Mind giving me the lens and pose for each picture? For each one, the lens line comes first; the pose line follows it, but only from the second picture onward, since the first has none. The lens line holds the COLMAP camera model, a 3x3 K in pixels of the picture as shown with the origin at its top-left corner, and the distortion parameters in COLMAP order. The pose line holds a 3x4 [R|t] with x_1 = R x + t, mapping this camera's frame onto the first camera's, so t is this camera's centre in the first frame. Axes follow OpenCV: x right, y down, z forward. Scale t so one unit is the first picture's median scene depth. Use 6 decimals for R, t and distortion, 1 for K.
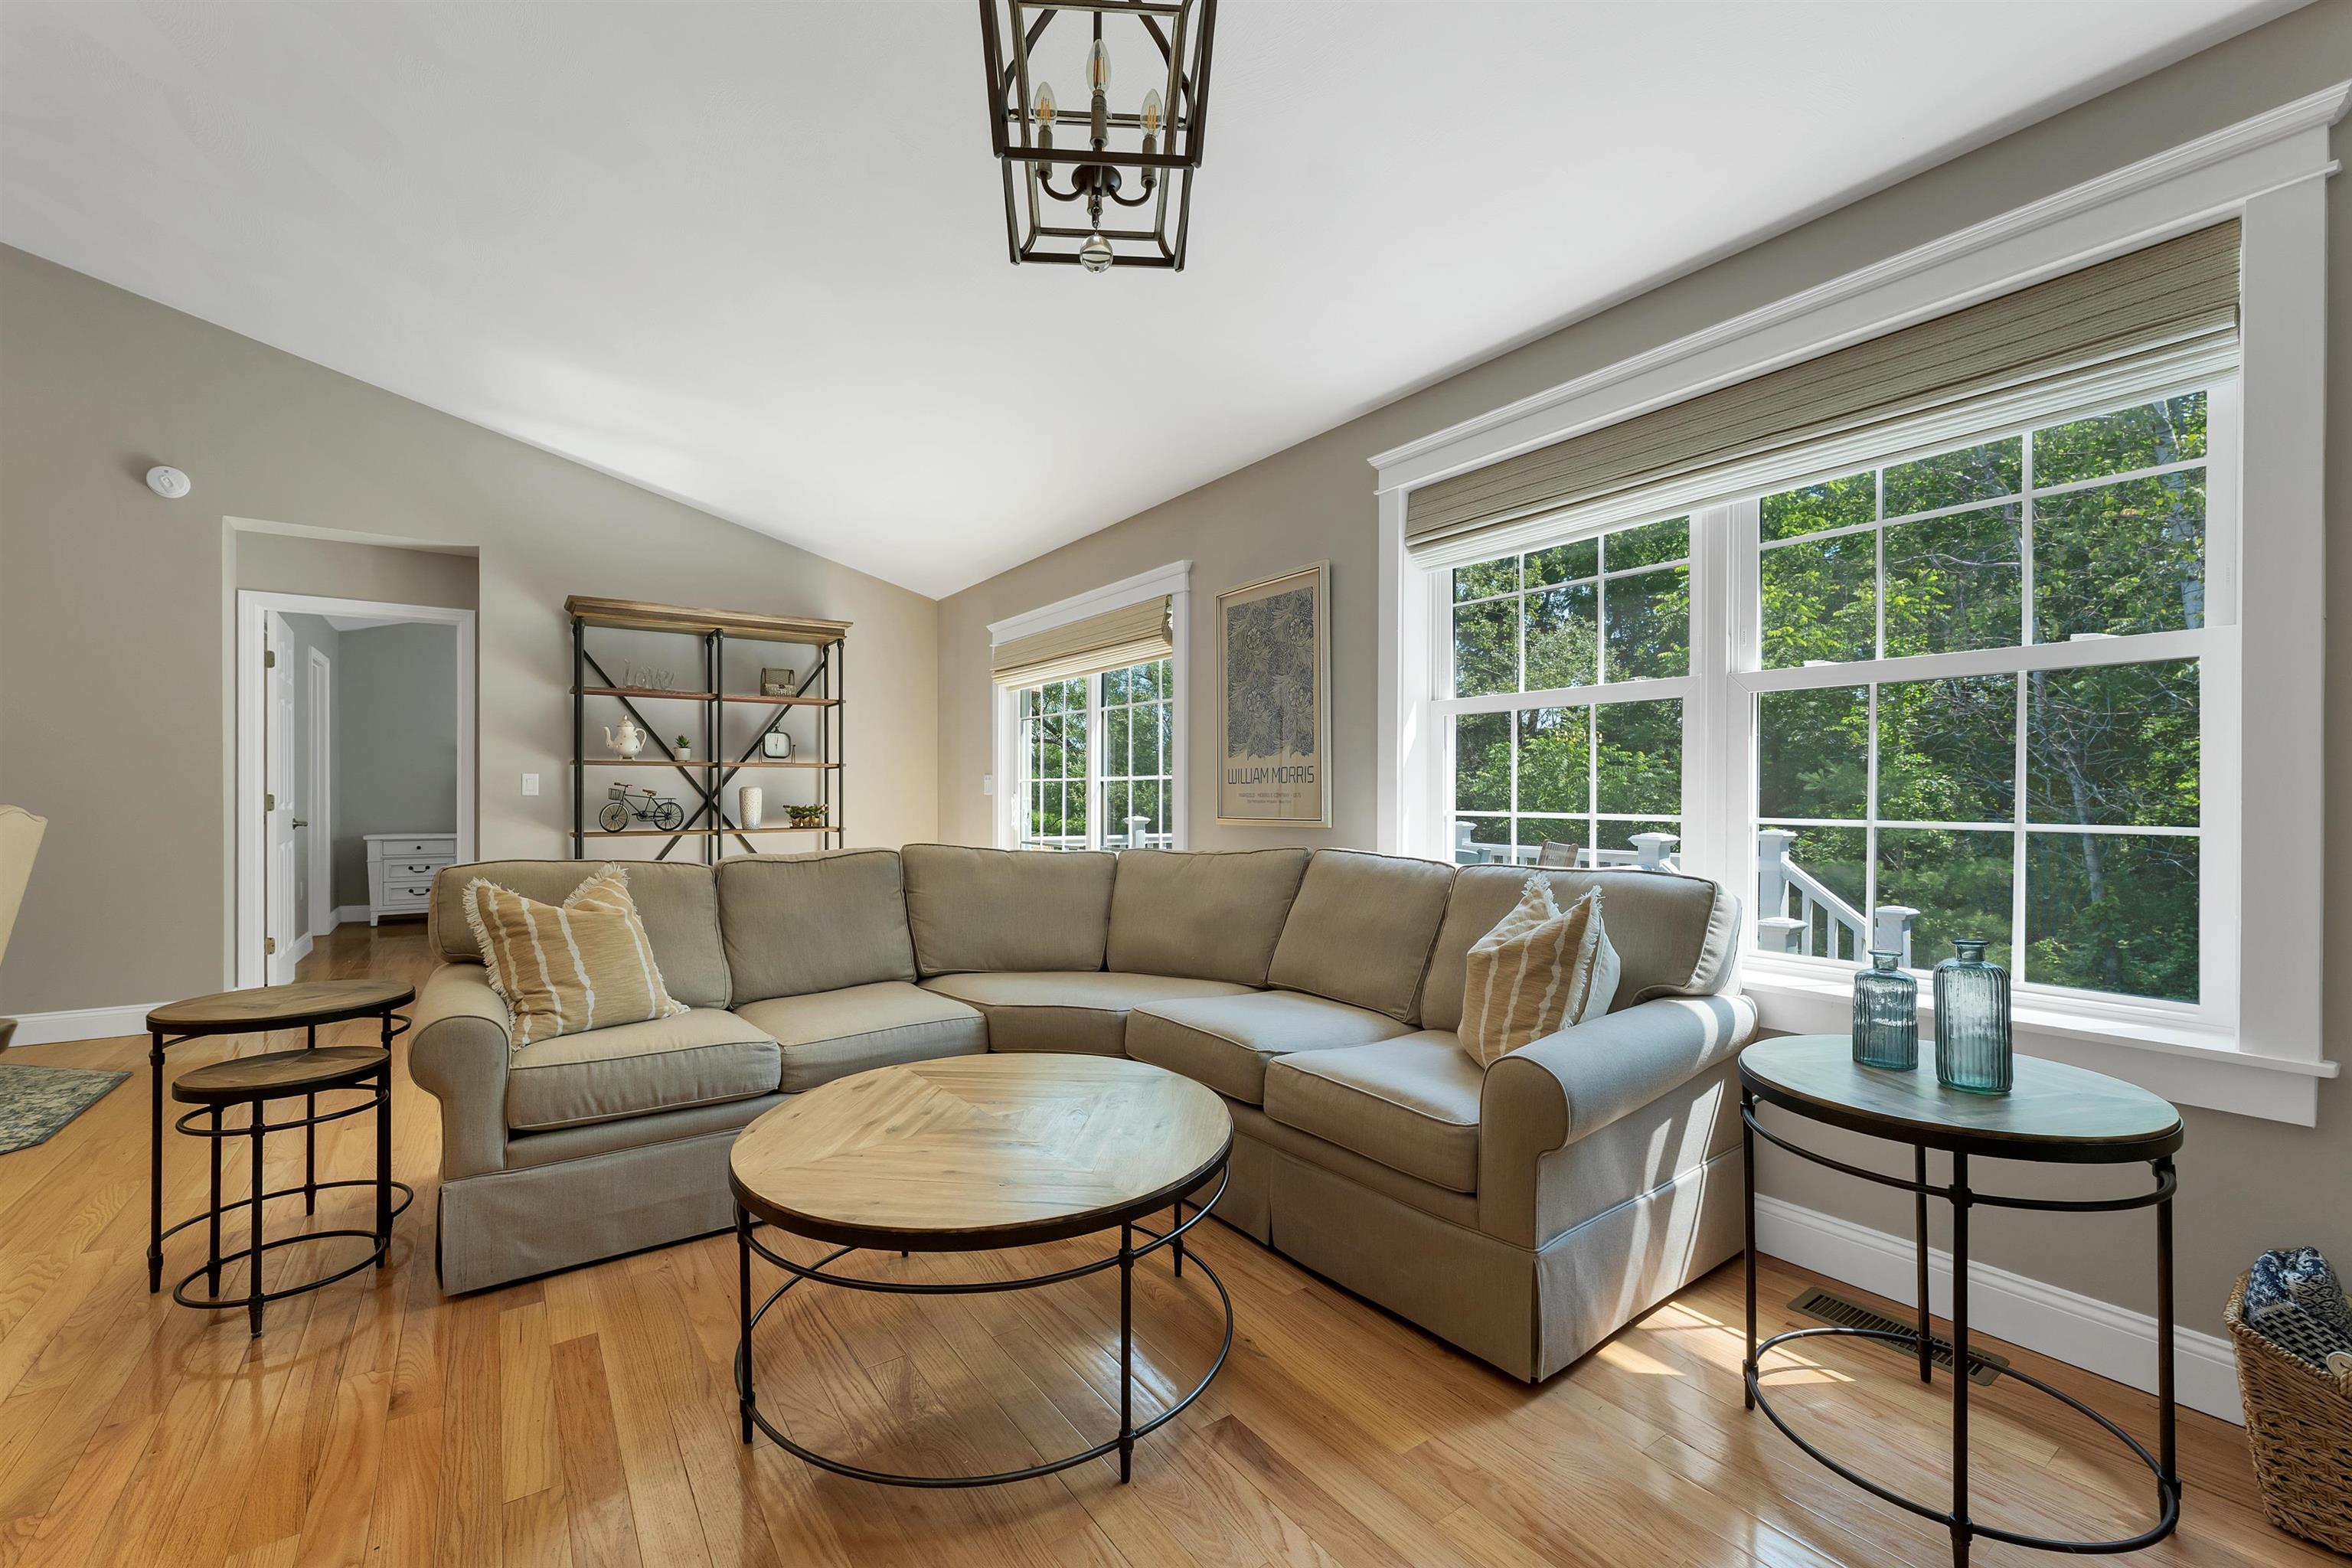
lens RADIAL K [[963.9, 0, 1165.5], [0, 963.9, 796.2], [0, 0, 1]] dist [-0.002369, -0.000519]
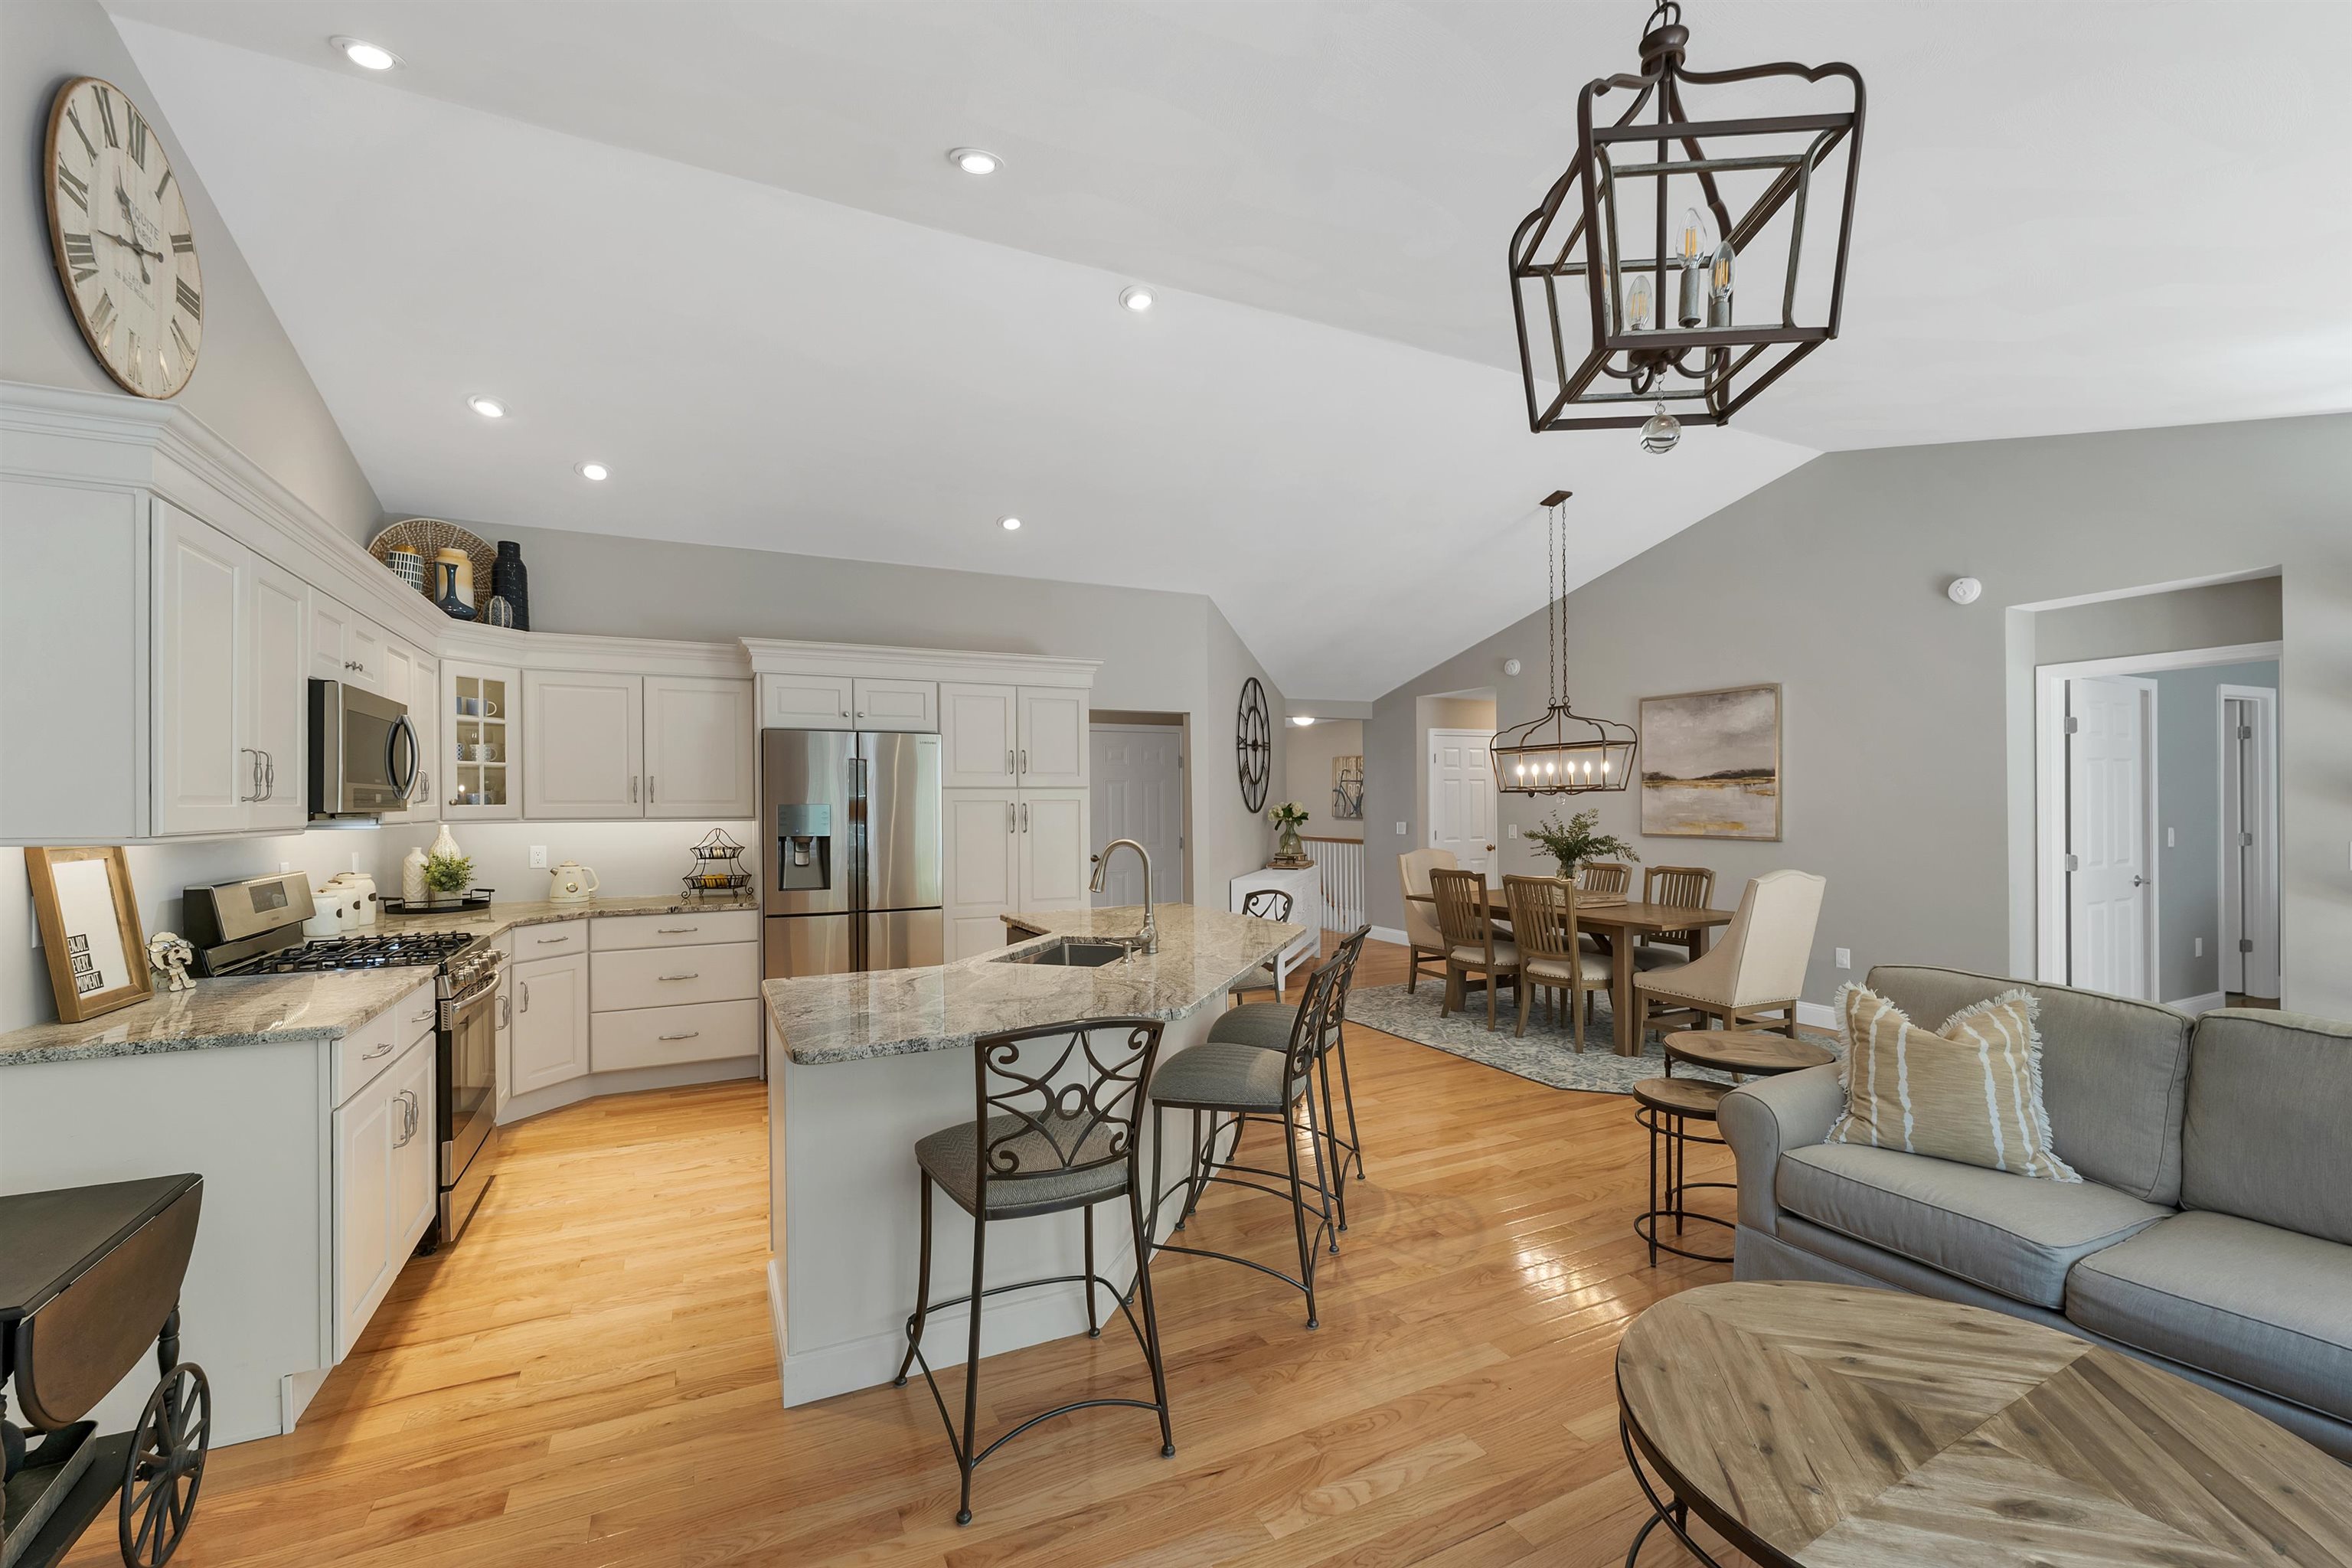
lens RADIAL K [[963.9, 0, 1165.5], [0, 963.9, 796.2], [0, 0, 1]] dist [-0.002369, -0.000519]
pose [[-0.156037, -0.007871, -0.987720, 0.312262], [0.005359, 0.999947, -0.008815, -0.075494], [0.987737, -0.006668, -0.155987, 0.235109]]
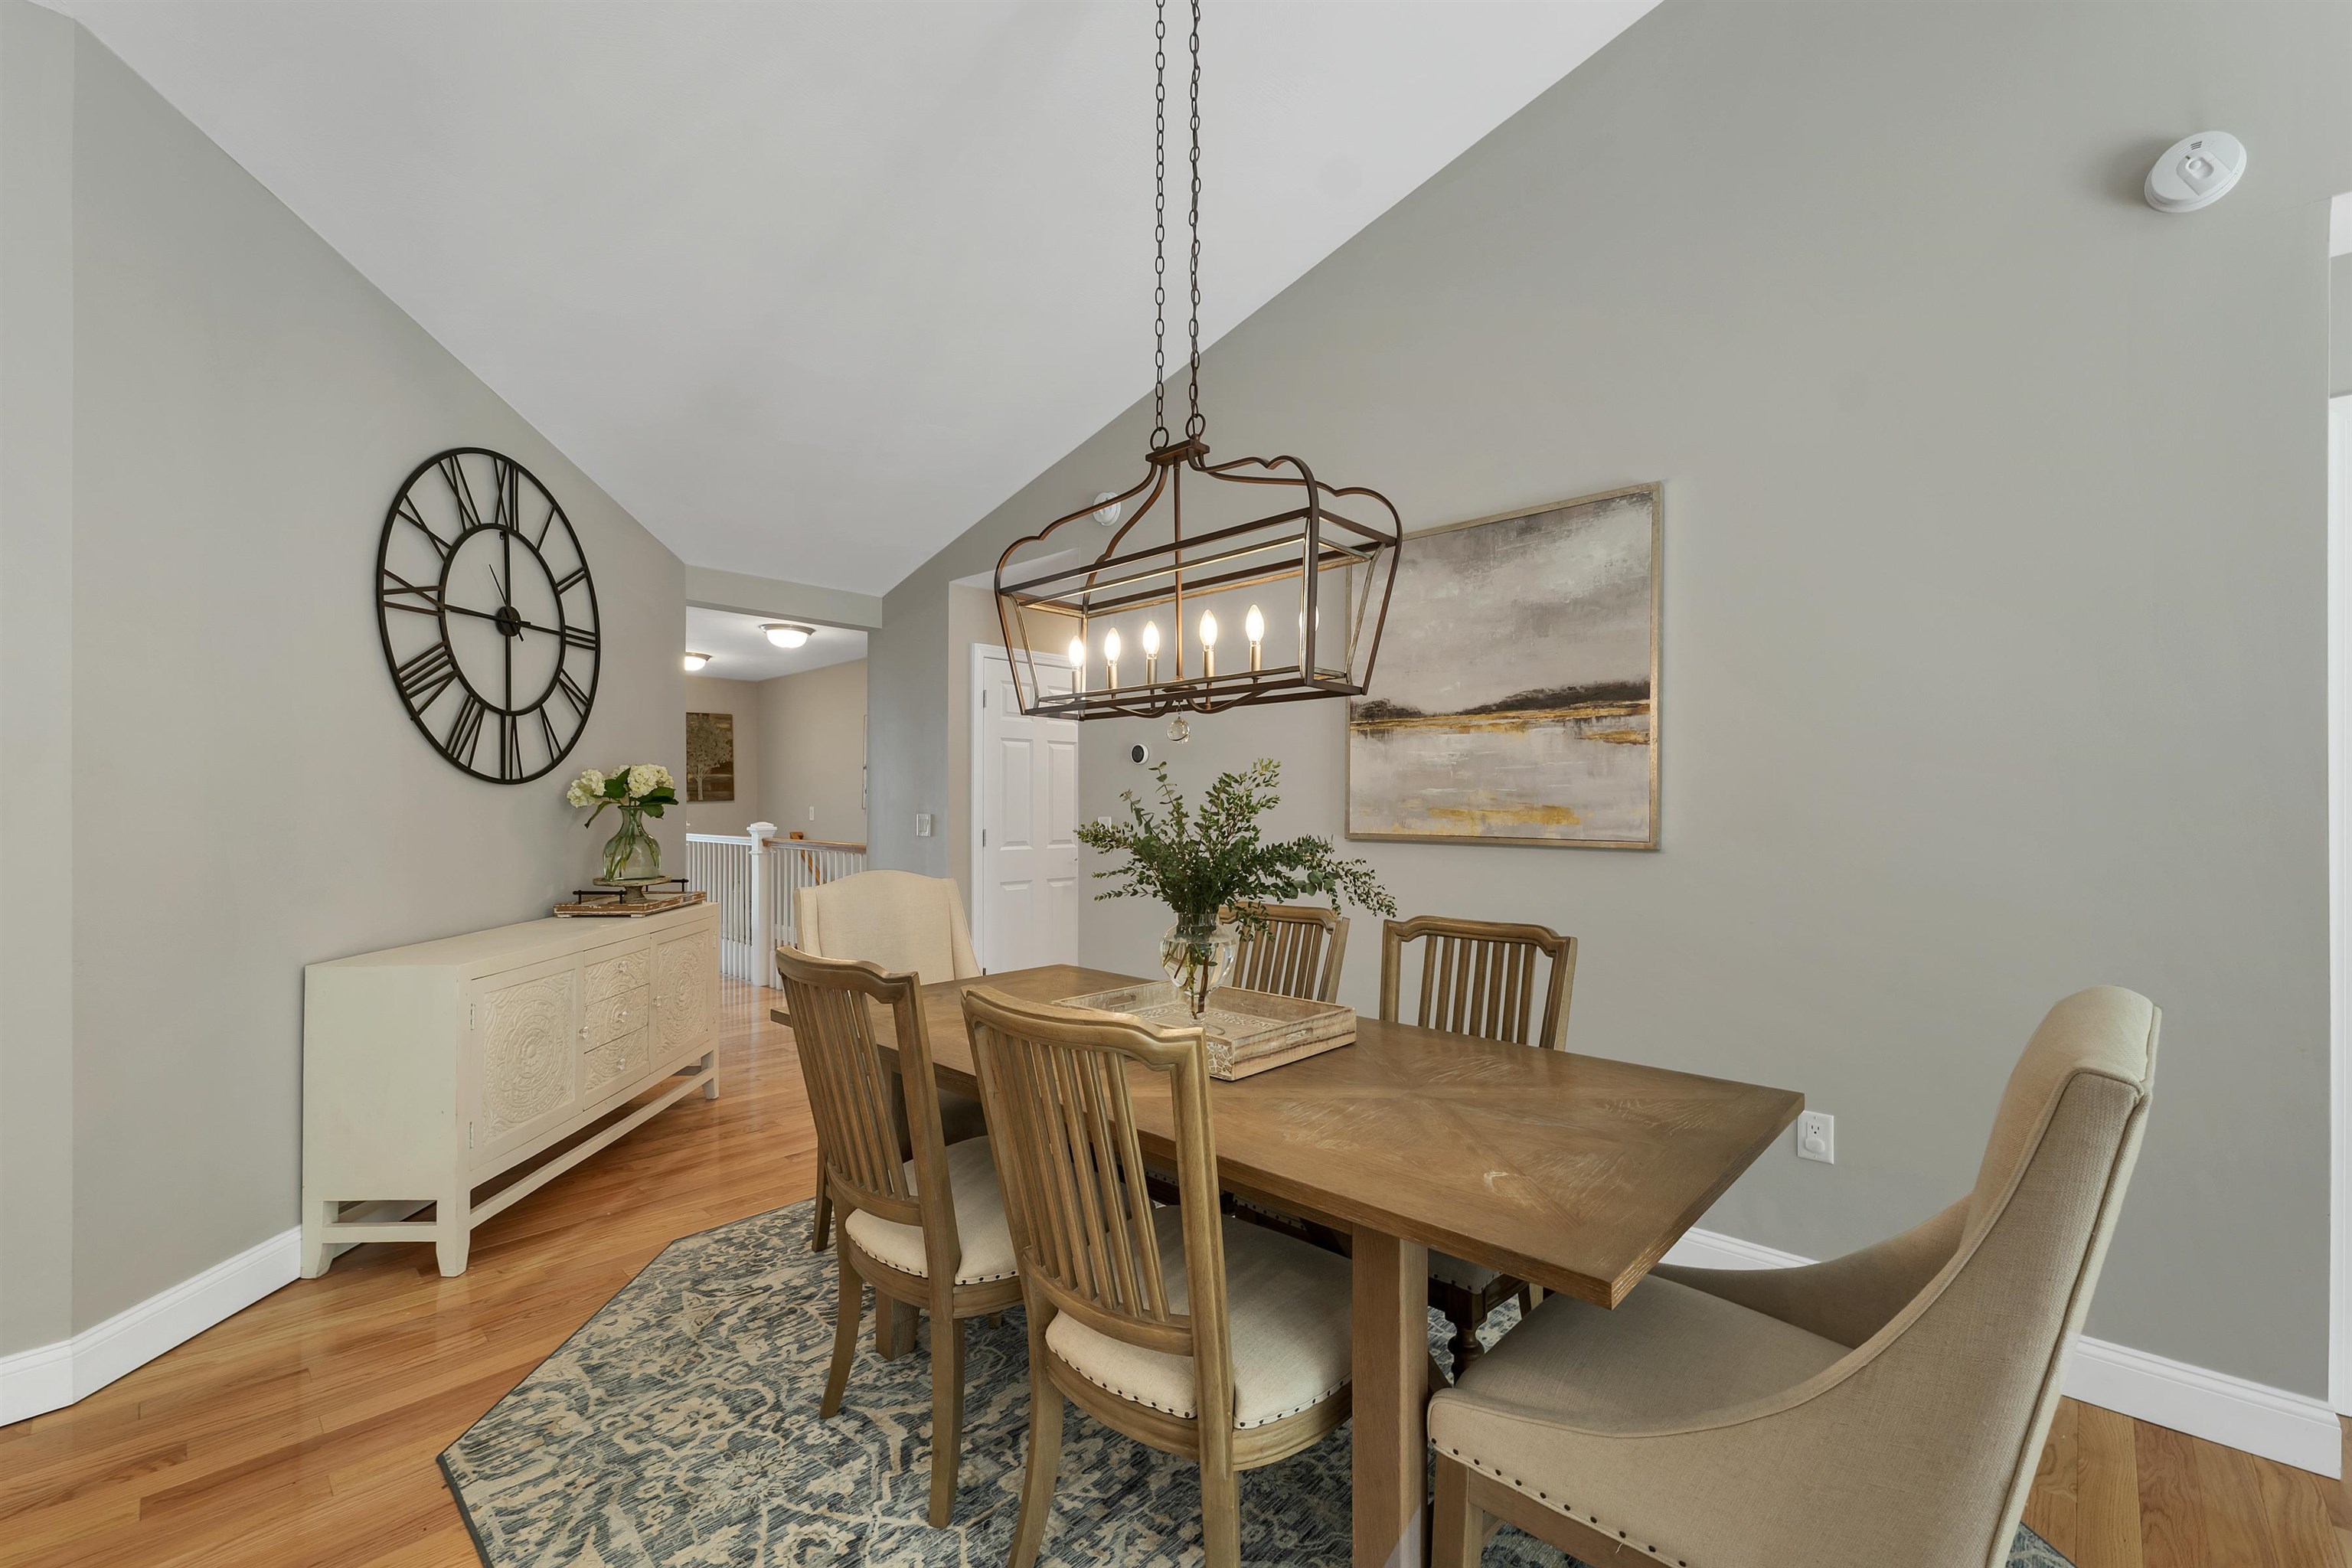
lens RADIAL K [[963.9, 0, 1165.5], [0, 963.9, 796.2], [0, 0, 1]] dist [-0.002369, -0.000519]
pose [[0.190870, -0.011805, -0.981544, -0.733638], [-0.003902, 0.999911, -0.012785, -0.040362], [0.981607, 0.006271, 0.190807, 0.496049]]
